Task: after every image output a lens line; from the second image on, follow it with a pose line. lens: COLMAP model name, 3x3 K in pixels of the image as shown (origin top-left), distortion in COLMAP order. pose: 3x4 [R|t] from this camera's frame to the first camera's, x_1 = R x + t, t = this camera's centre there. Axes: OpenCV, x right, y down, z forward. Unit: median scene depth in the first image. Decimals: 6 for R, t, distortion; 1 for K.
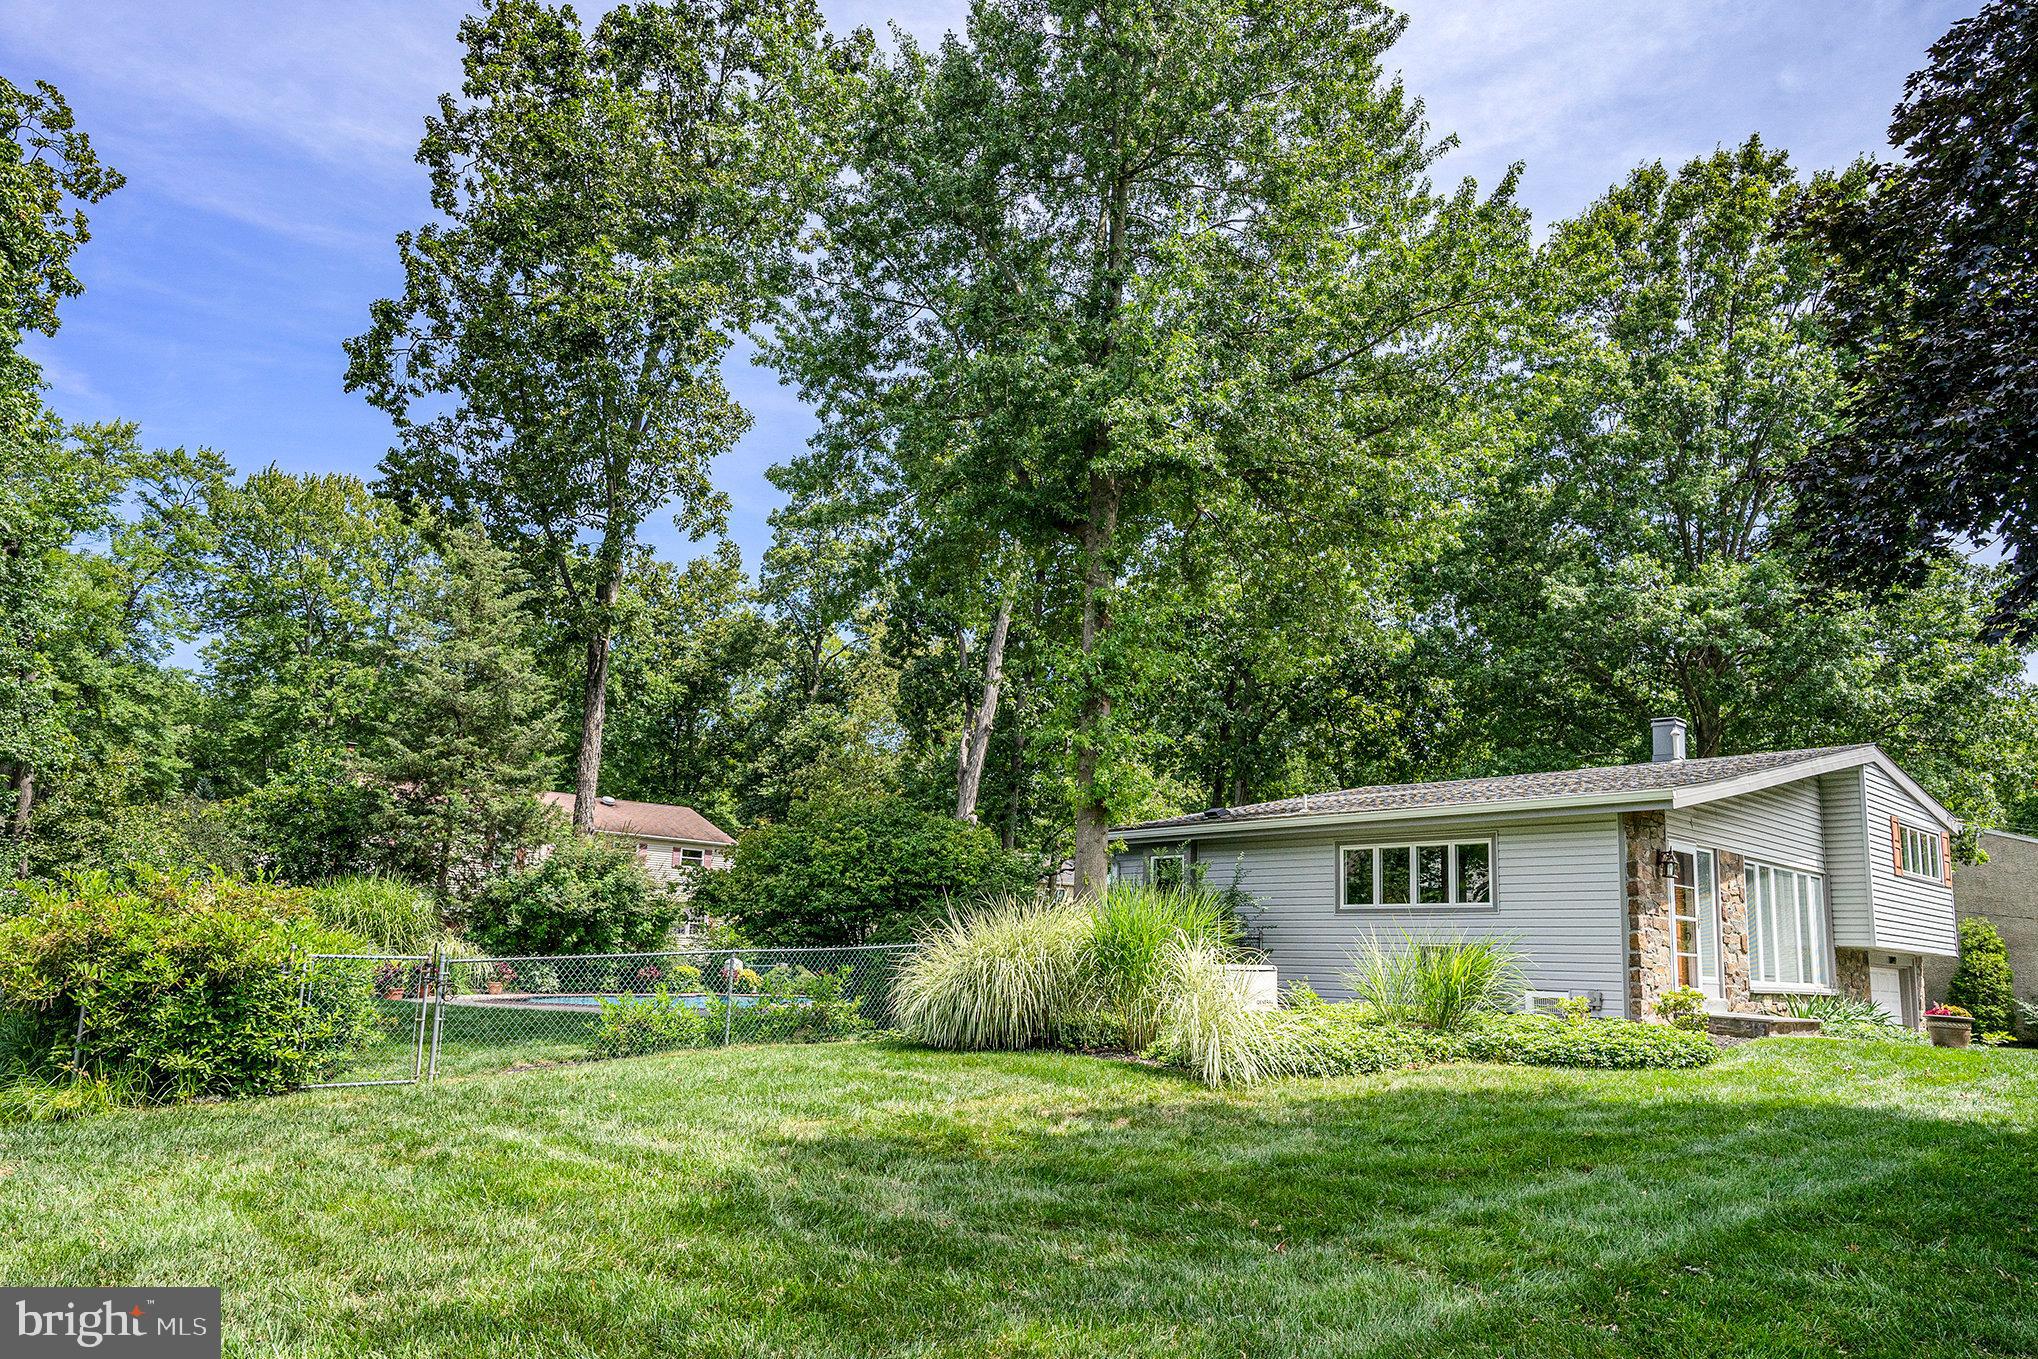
lens RADIAL K [[1349.6, 0, 1051.6], [0, 1349.6, 755.1], [0, 0, 1]] dist [-0.023770, 0.022117]
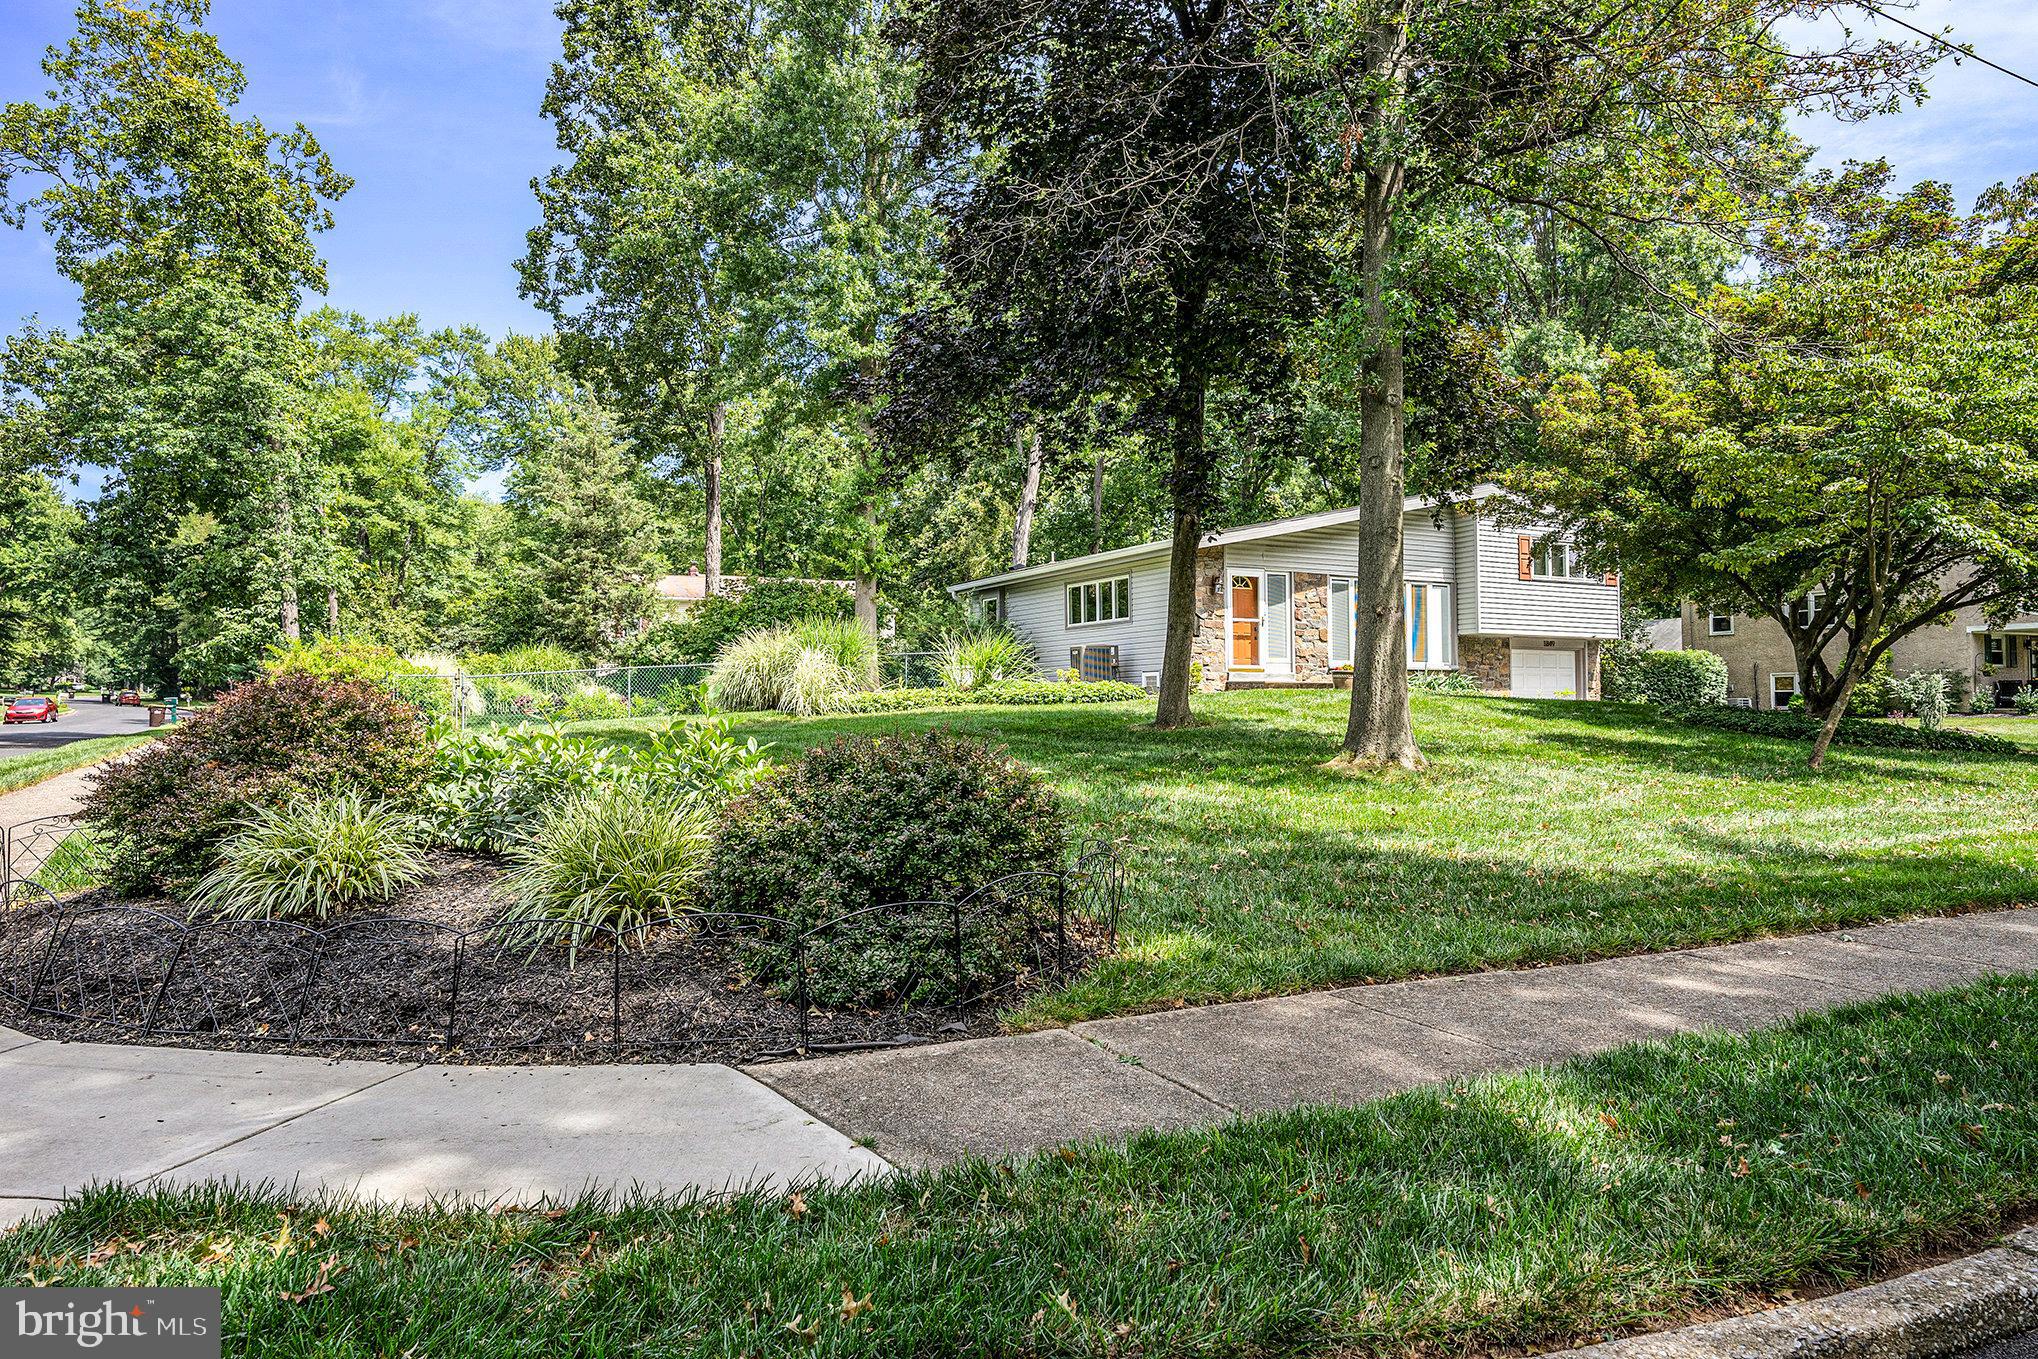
lens RADIAL K [[1333.9, 0, 1008.6], [0, 1333.9, 698.2], [0, 0, 1]] dist [0.001372, 0.008884]
pose [[0.967281, -0.044933, -0.249697, 0.301188], [0.079205, 0.988483, 0.128947, -0.002807], [0.241027, -0.144506, 0.959700, -0.261771]]
